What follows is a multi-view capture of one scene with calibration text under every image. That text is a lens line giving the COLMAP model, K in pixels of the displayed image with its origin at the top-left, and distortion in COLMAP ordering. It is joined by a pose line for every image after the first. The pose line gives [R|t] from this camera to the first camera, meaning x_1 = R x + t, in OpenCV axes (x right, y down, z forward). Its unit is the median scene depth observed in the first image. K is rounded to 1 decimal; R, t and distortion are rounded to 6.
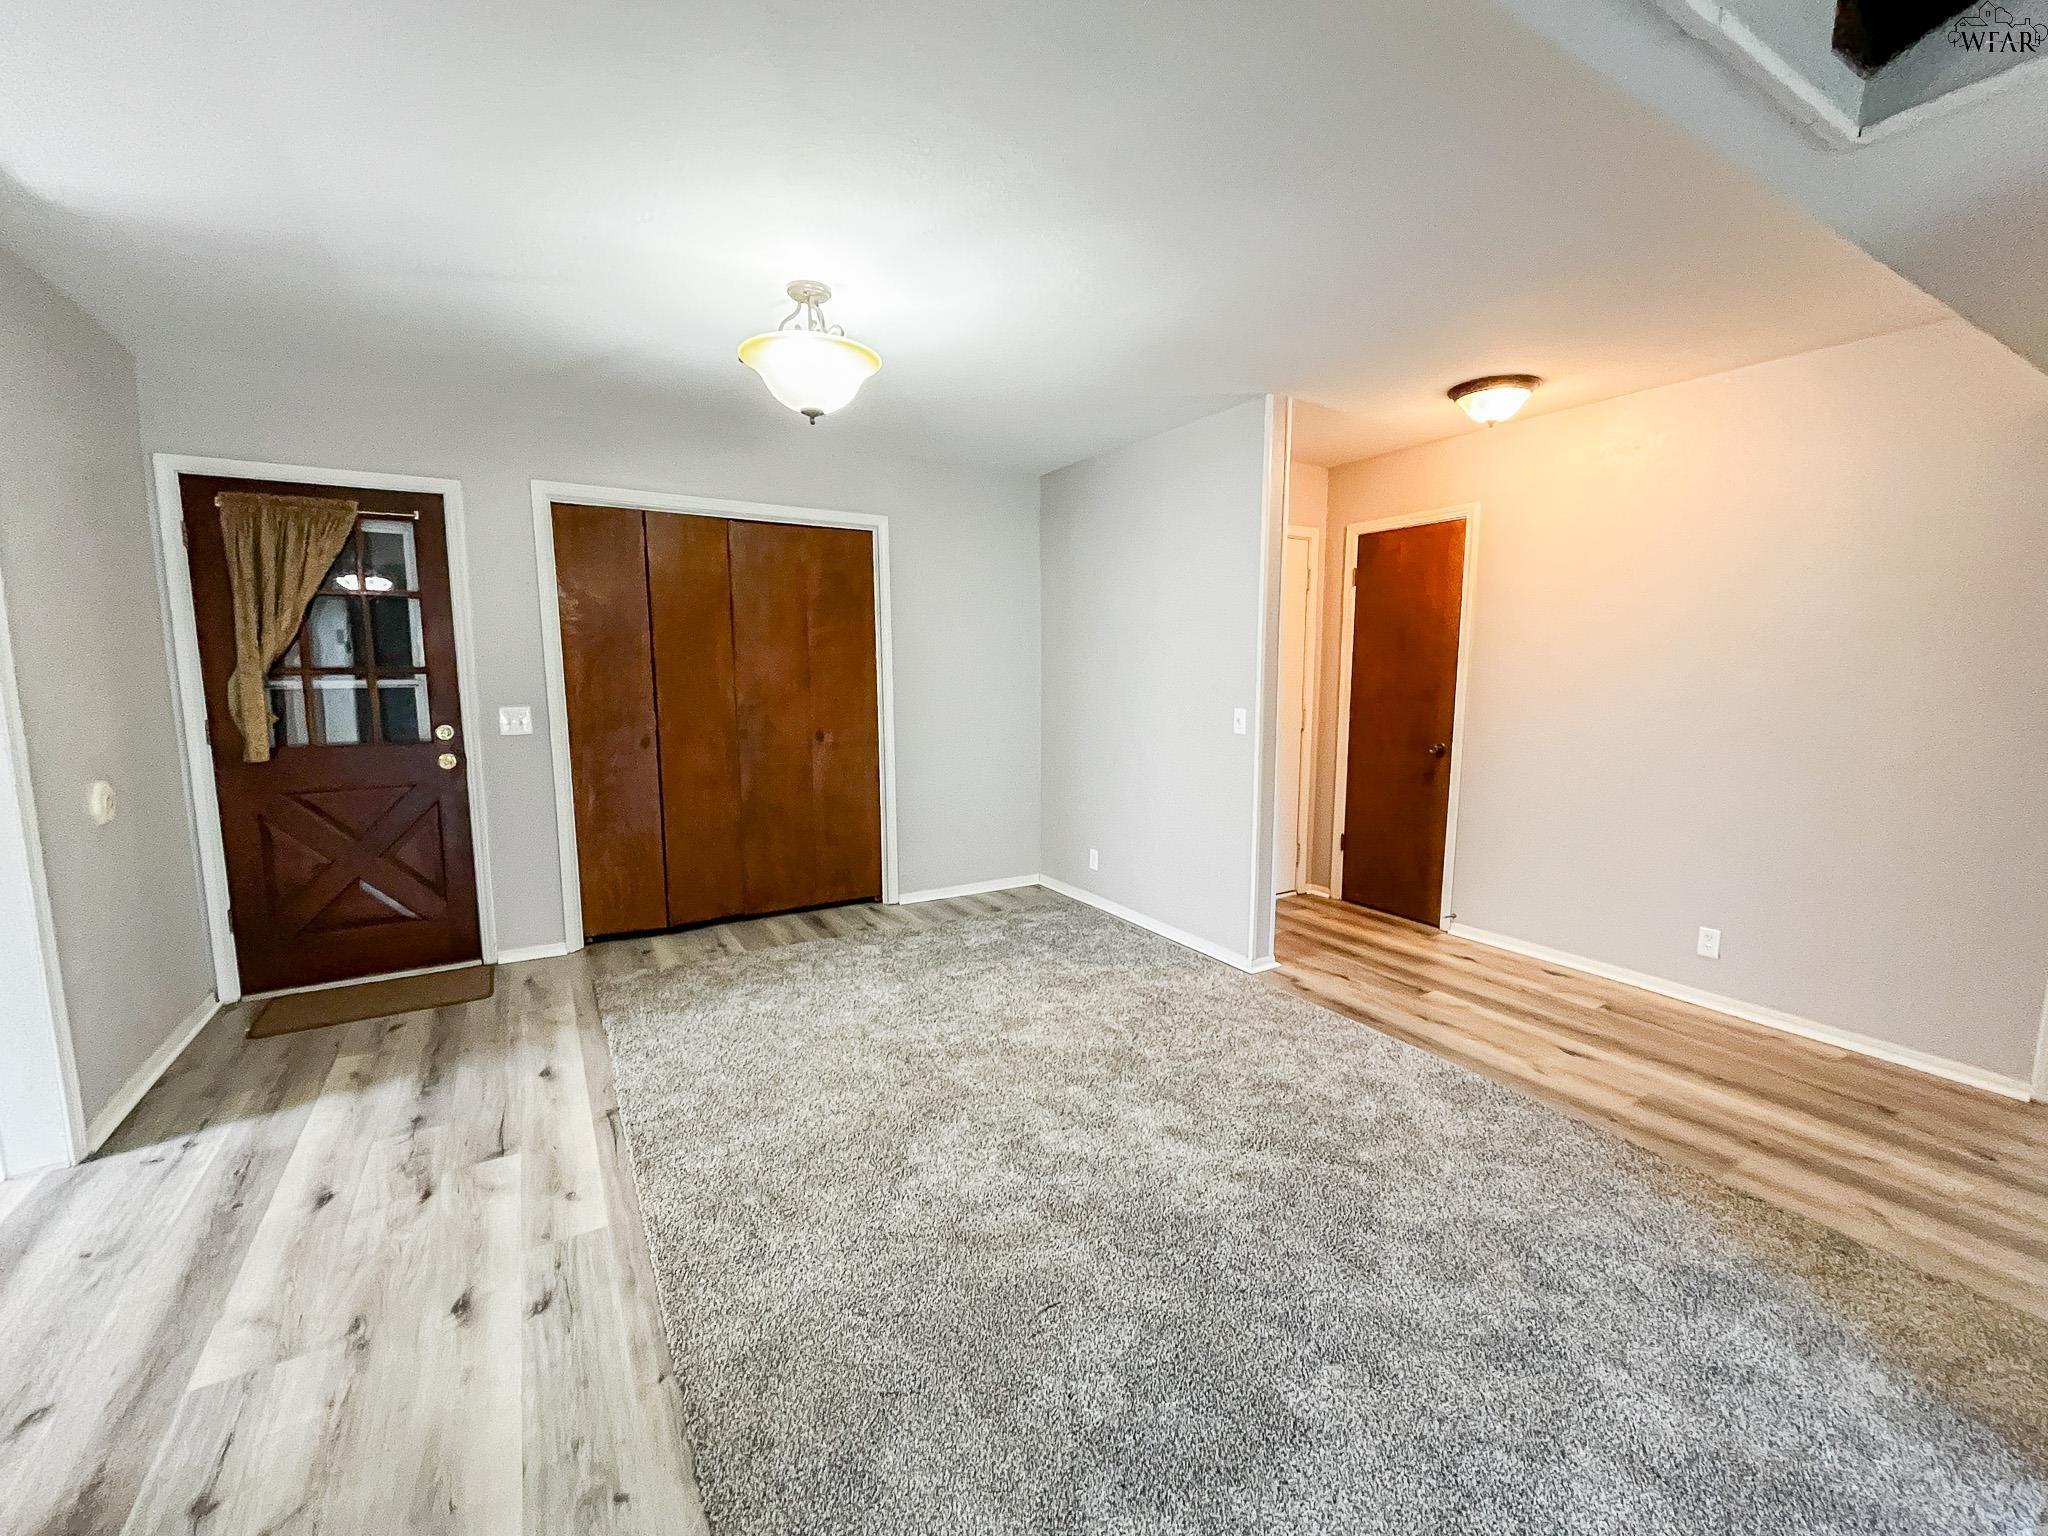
lens RADIAL K [[839.6, 0, 1020.6], [0, 839.6, 762.0], [0, 0, 1]] dist [-0.001428, -0.000058]
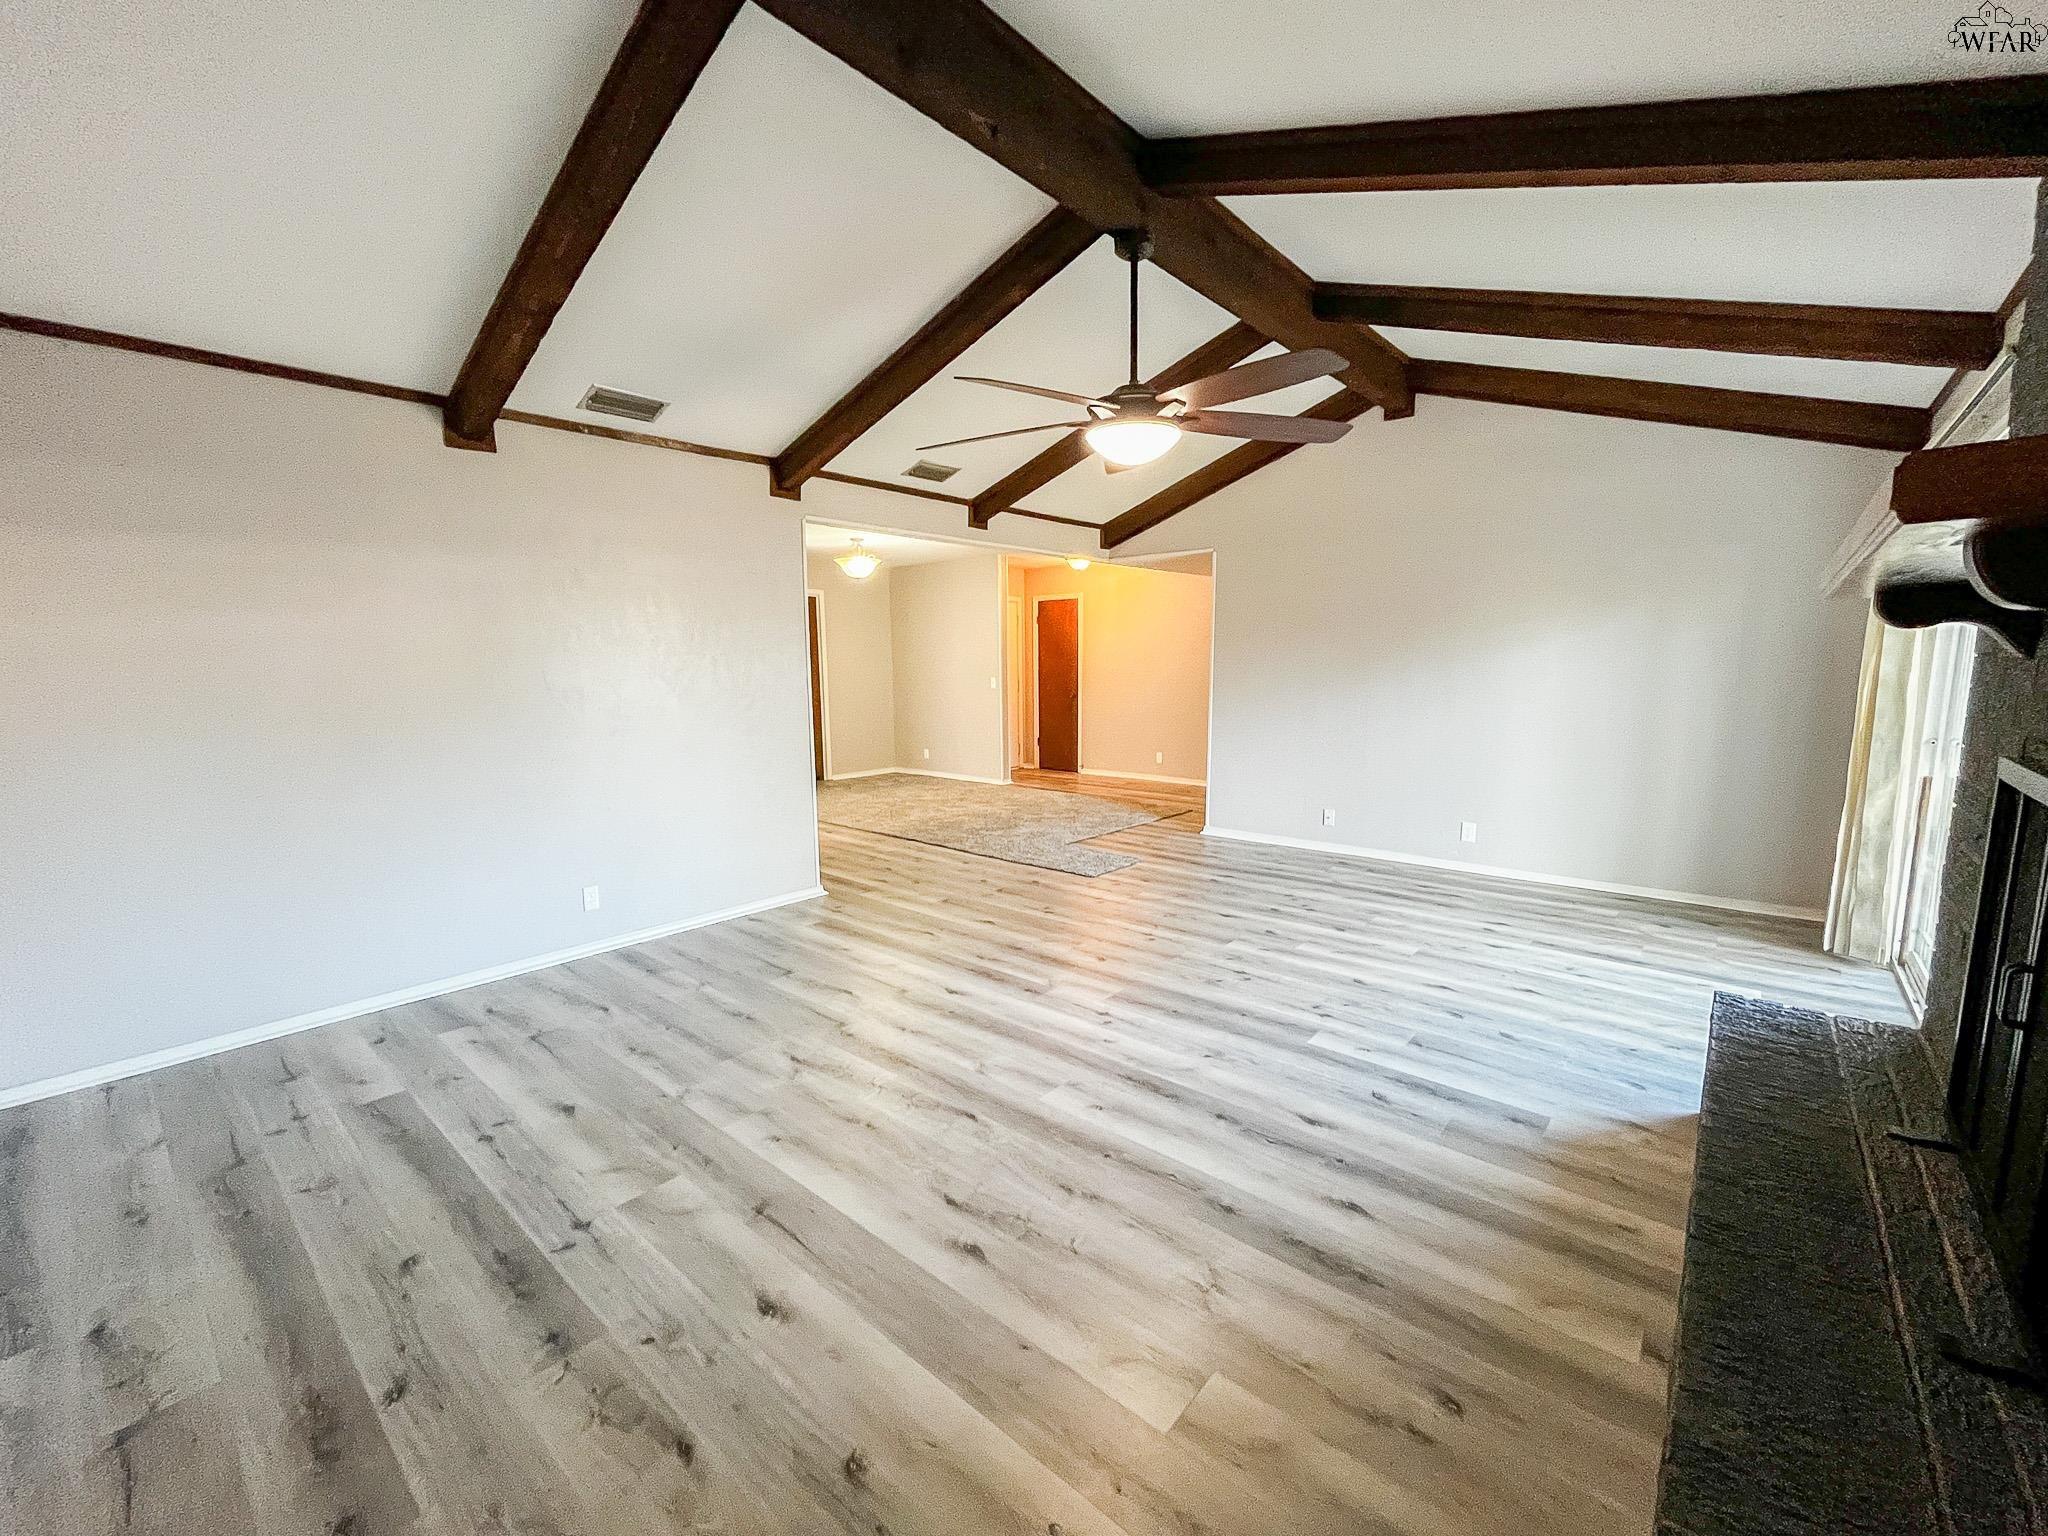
lens RADIAL K [[839.6, 0, 1010.5], [0, 839.6, 780.5], [0, 0, 1]] dist [-0.001428, -0.000058]
pose [[0.952022, -0.053115, 0.301384, -0.491376], [0.044155, 0.998359, 0.036470, 0.164765], [-0.302827, -0.021413, 0.952805, -1.498137]]
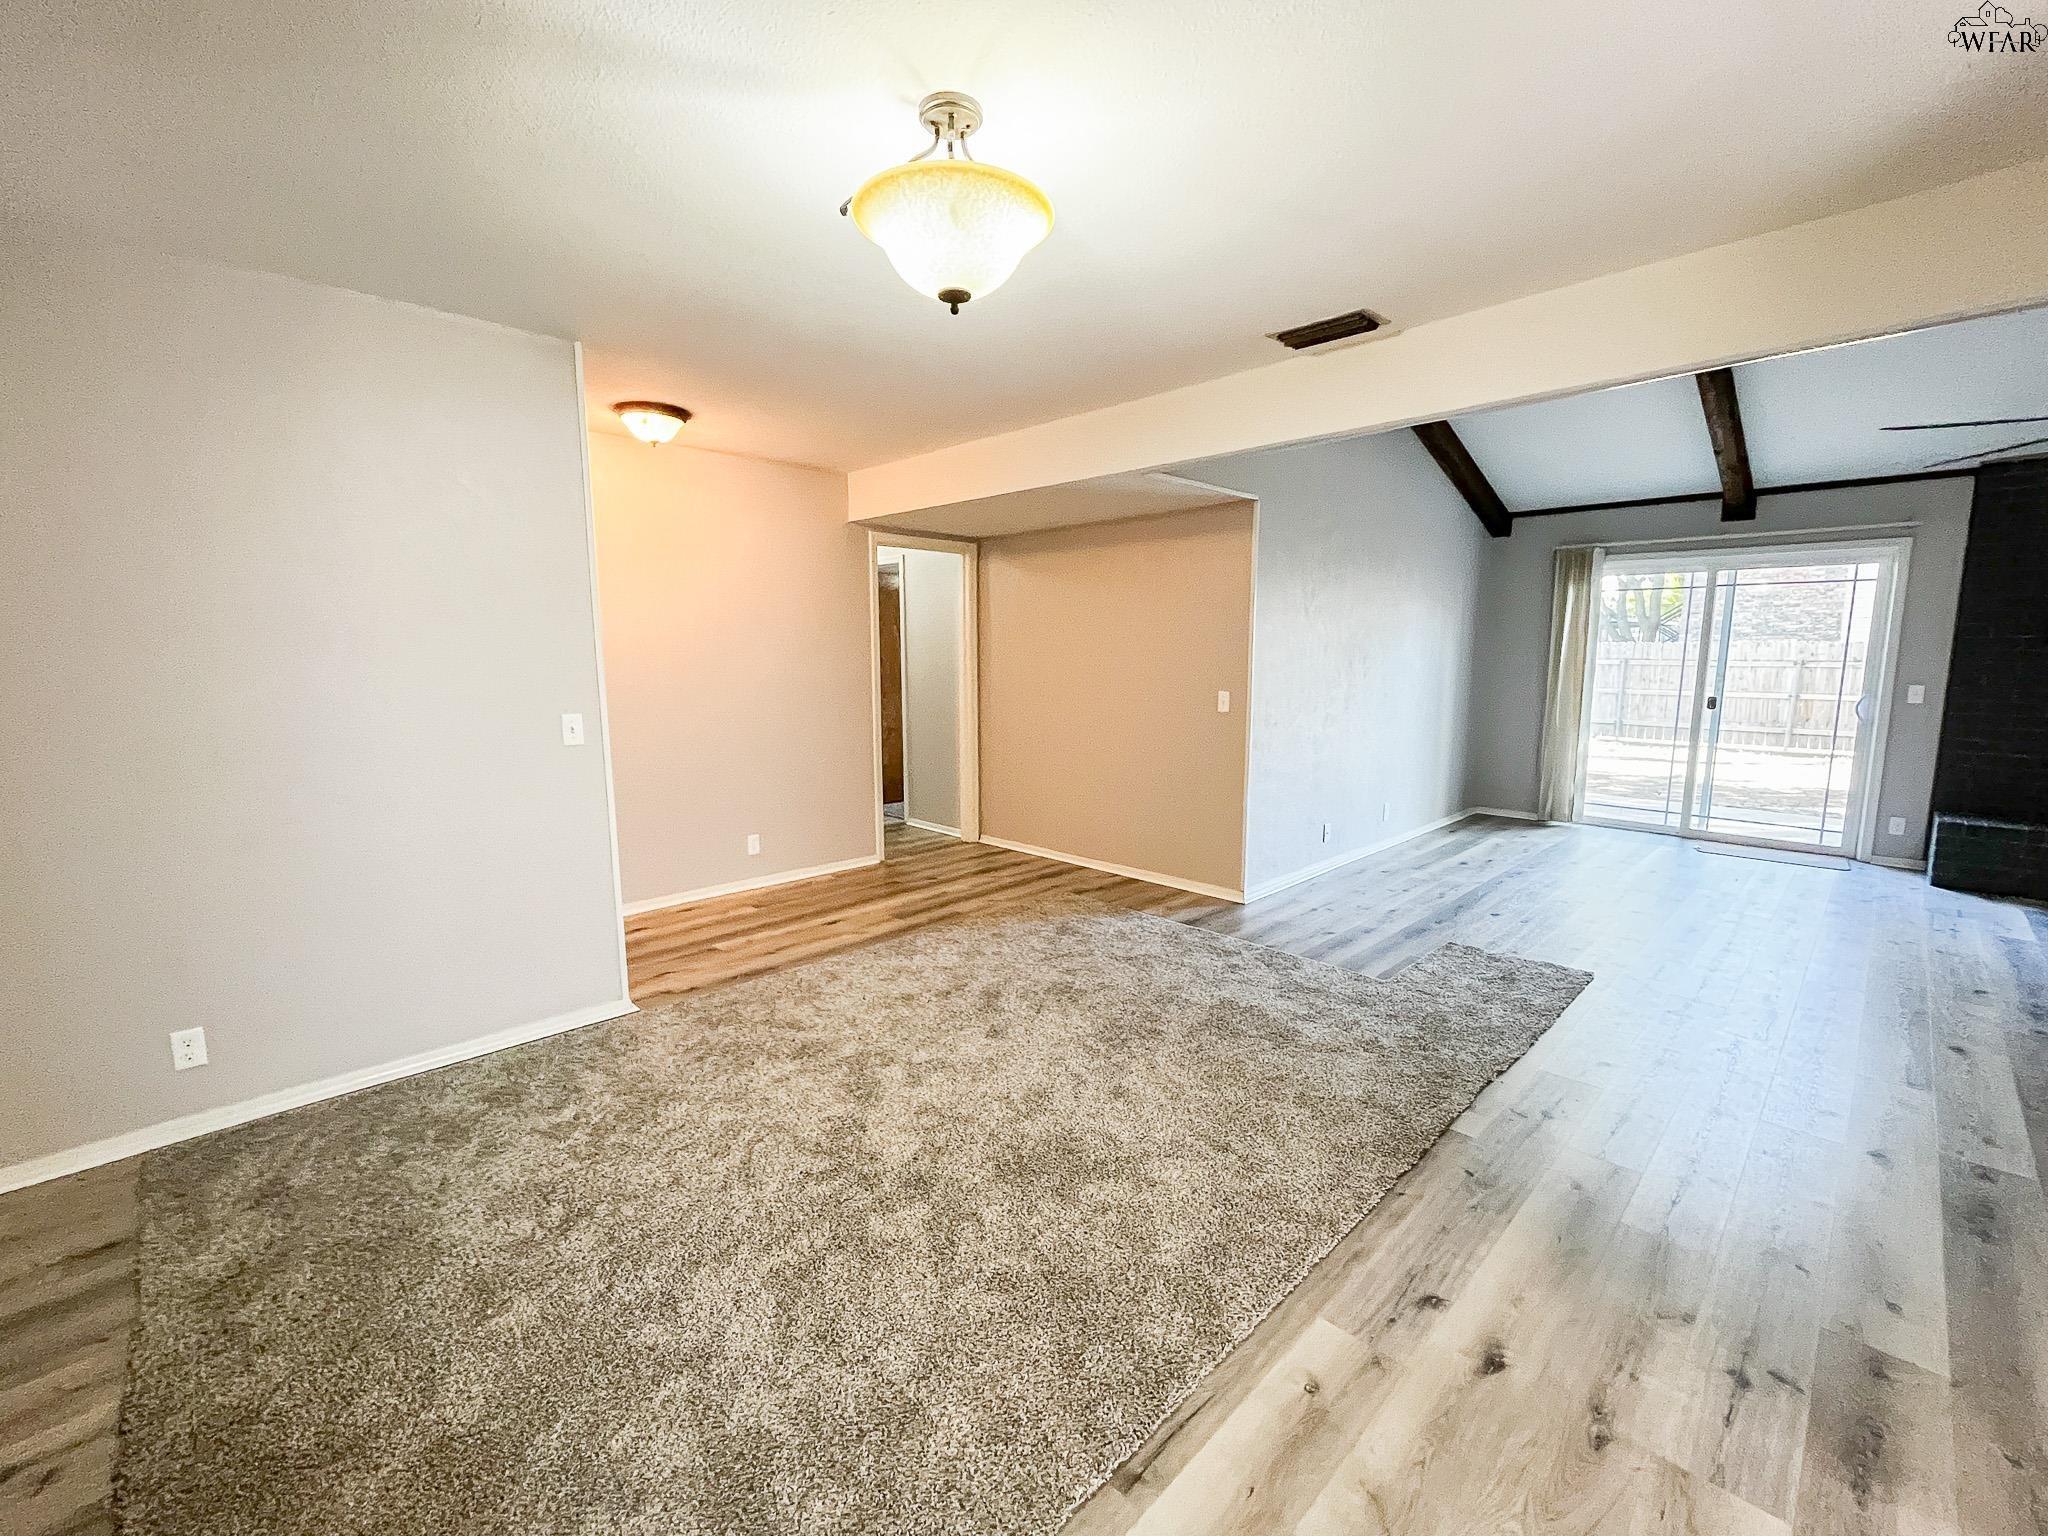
lens RADIAL K [[839.6, 0, 1000.1], [0, 839.6, 767.6], [0, 0, 1]] dist [-0.001428, -0.000058]
pose [[-0.212153, -0.131150, 0.968396, -0.715814], [0.120556, 0.979872, 0.159116, -0.109587], [-0.969772, 0.150503, -0.192072, 0.845088]]
